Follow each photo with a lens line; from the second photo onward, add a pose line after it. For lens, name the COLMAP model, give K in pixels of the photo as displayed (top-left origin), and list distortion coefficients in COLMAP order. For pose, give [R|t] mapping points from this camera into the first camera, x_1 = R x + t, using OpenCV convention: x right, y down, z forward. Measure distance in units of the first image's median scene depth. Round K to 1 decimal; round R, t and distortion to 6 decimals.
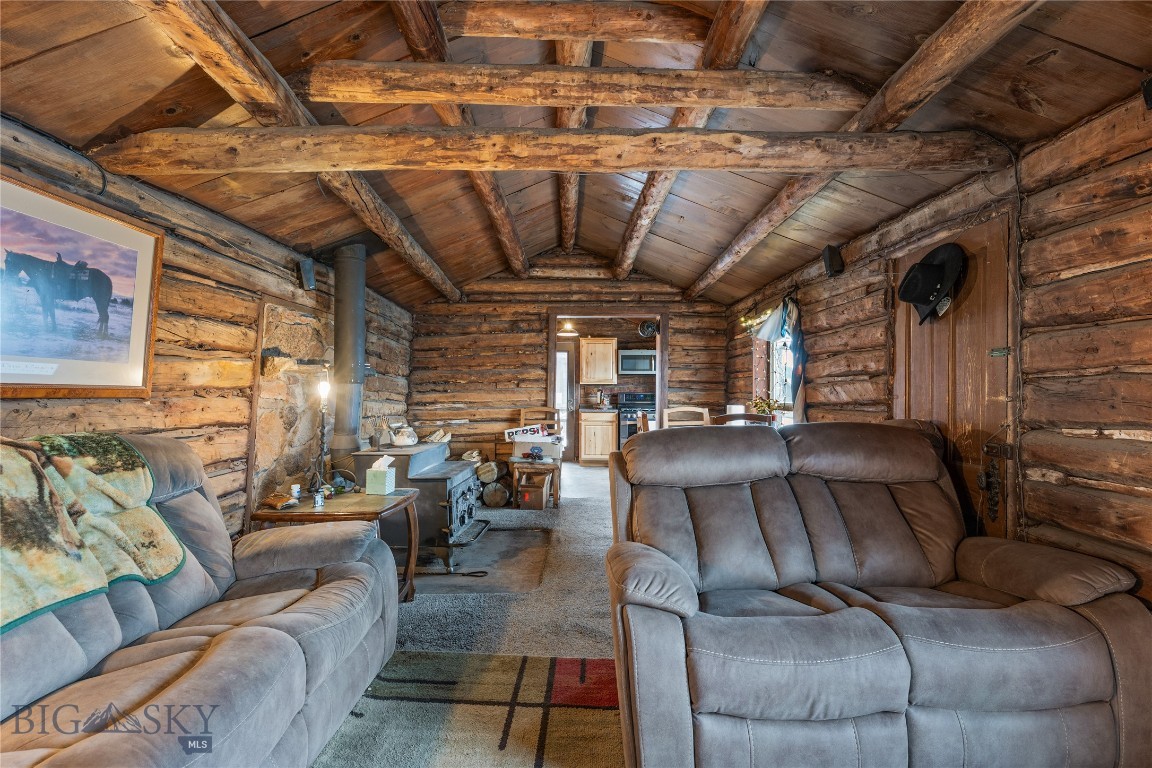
lens RADIAL K [[520.9, 0, 571.1], [0, 520.9, 387.6], [0, 0, 1]] dist [-0.002112, 0.000292]
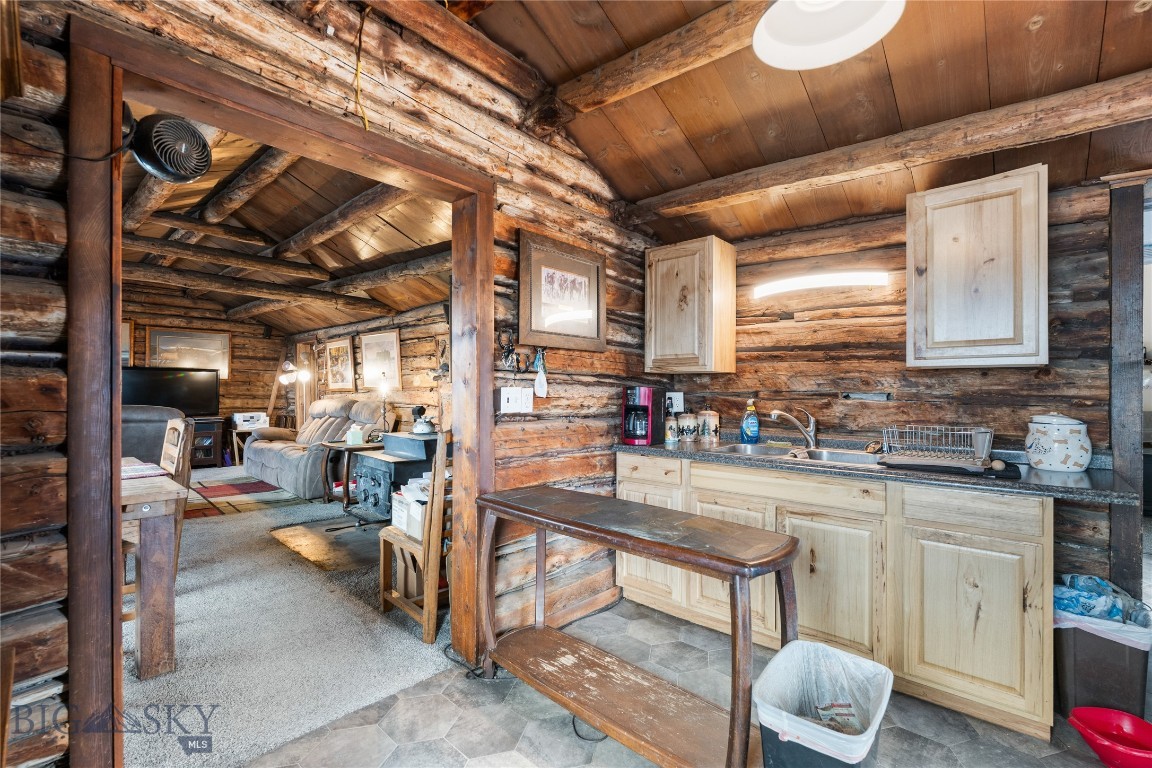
lens RADIAL K [[502.4, 0, 574.9], [0, 502.4, 385.6], [0, 0, 1]] dist [-0.001341, 0.000284]
pose [[-0.677328, -0.011893, -0.735585, 0.196791], [-0.003559, 0.999911, -0.012889, 0.008953], [0.735673, -0.006112, -0.677310, 1.337095]]
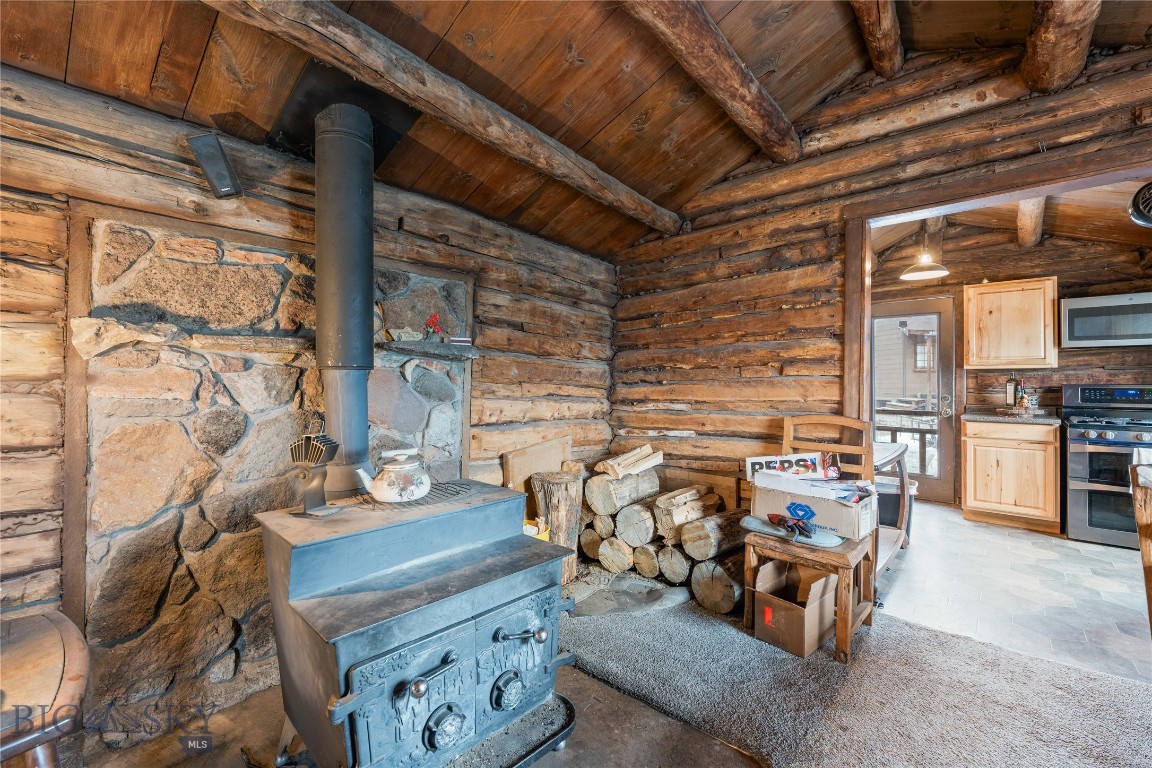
lens RADIAL K [[486.6, 0, 574.0], [0, 486.6, 375.5], [0, 0, 1]] dist [-0.003079, 0.000504]
pose [[0.759209, -0.007256, -0.650806, 0.056480], [0.004916, 0.999973, -0.005414, 0.001280], [0.650828, 0.000912, 0.759225, 0.499958]]
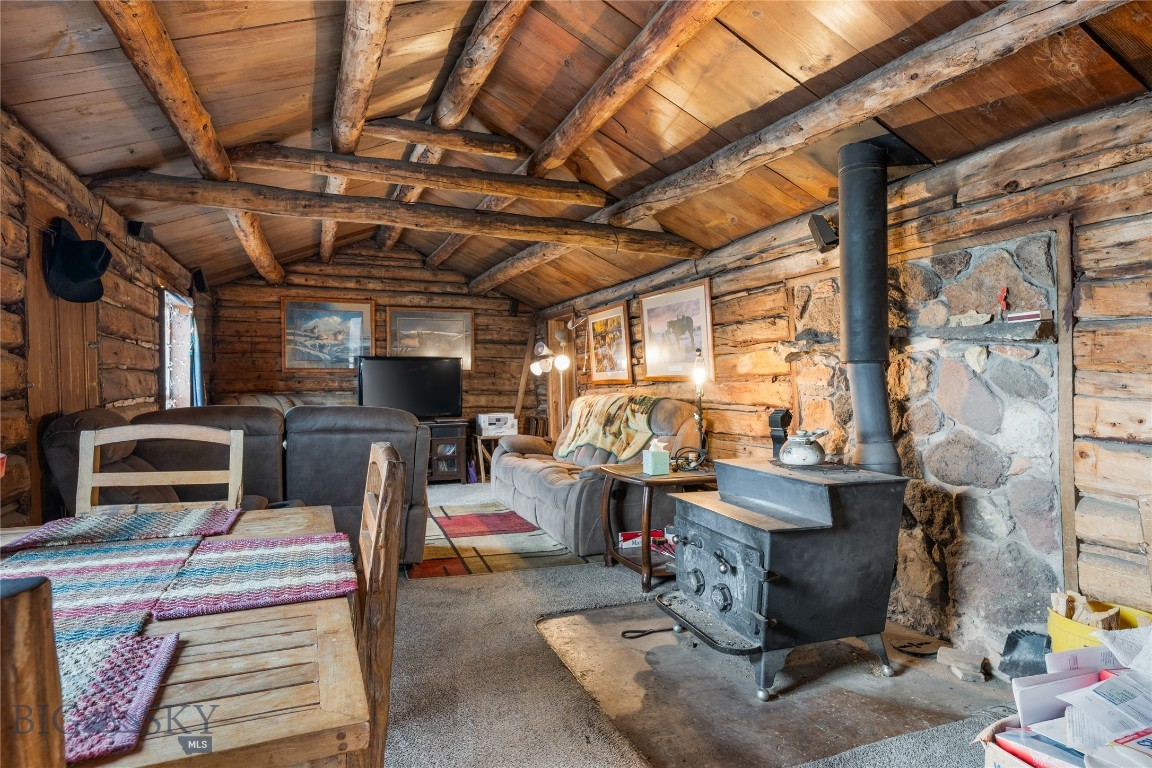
lens RADIAL K [[620.5, 0, 569.8], [0, 620.5, 387.7], [0, 0, 1]] dist [0.000825, -0.000506]
pose [[-0.928204, 0.006411, -0.372017, 0.128143], [0.005695, 0.999979, 0.003024, 0.011457], [0.372029, 0.000688, -0.928221, 1.022082]]
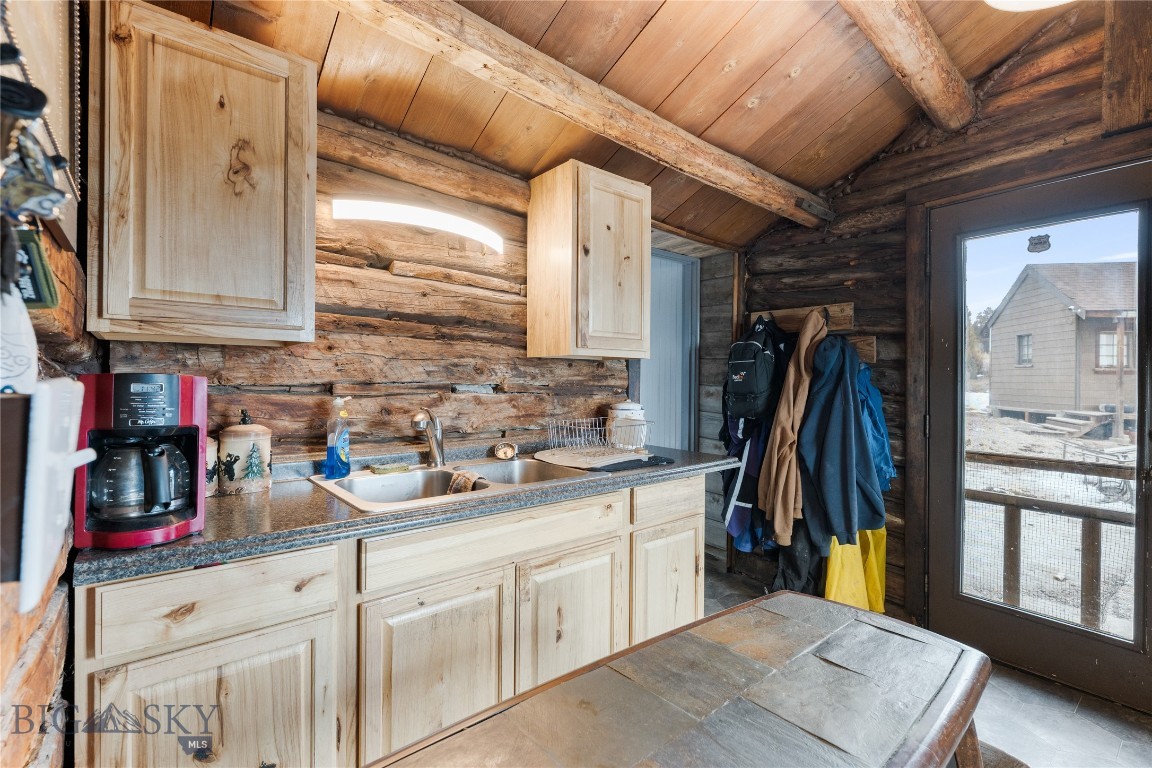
lens RADIAL K [[520.9, 0, 573.7], [0, 520.9, 380.5], [0, 0, 1]] dist [-0.002112, 0.000292]
pose [[0.630028, 0.003414, -0.776565, 0.017861], [-0.002335, 0.999994, 0.002502, 0.005028], [0.776569, 0.000237, 0.630033, 1.046388]]
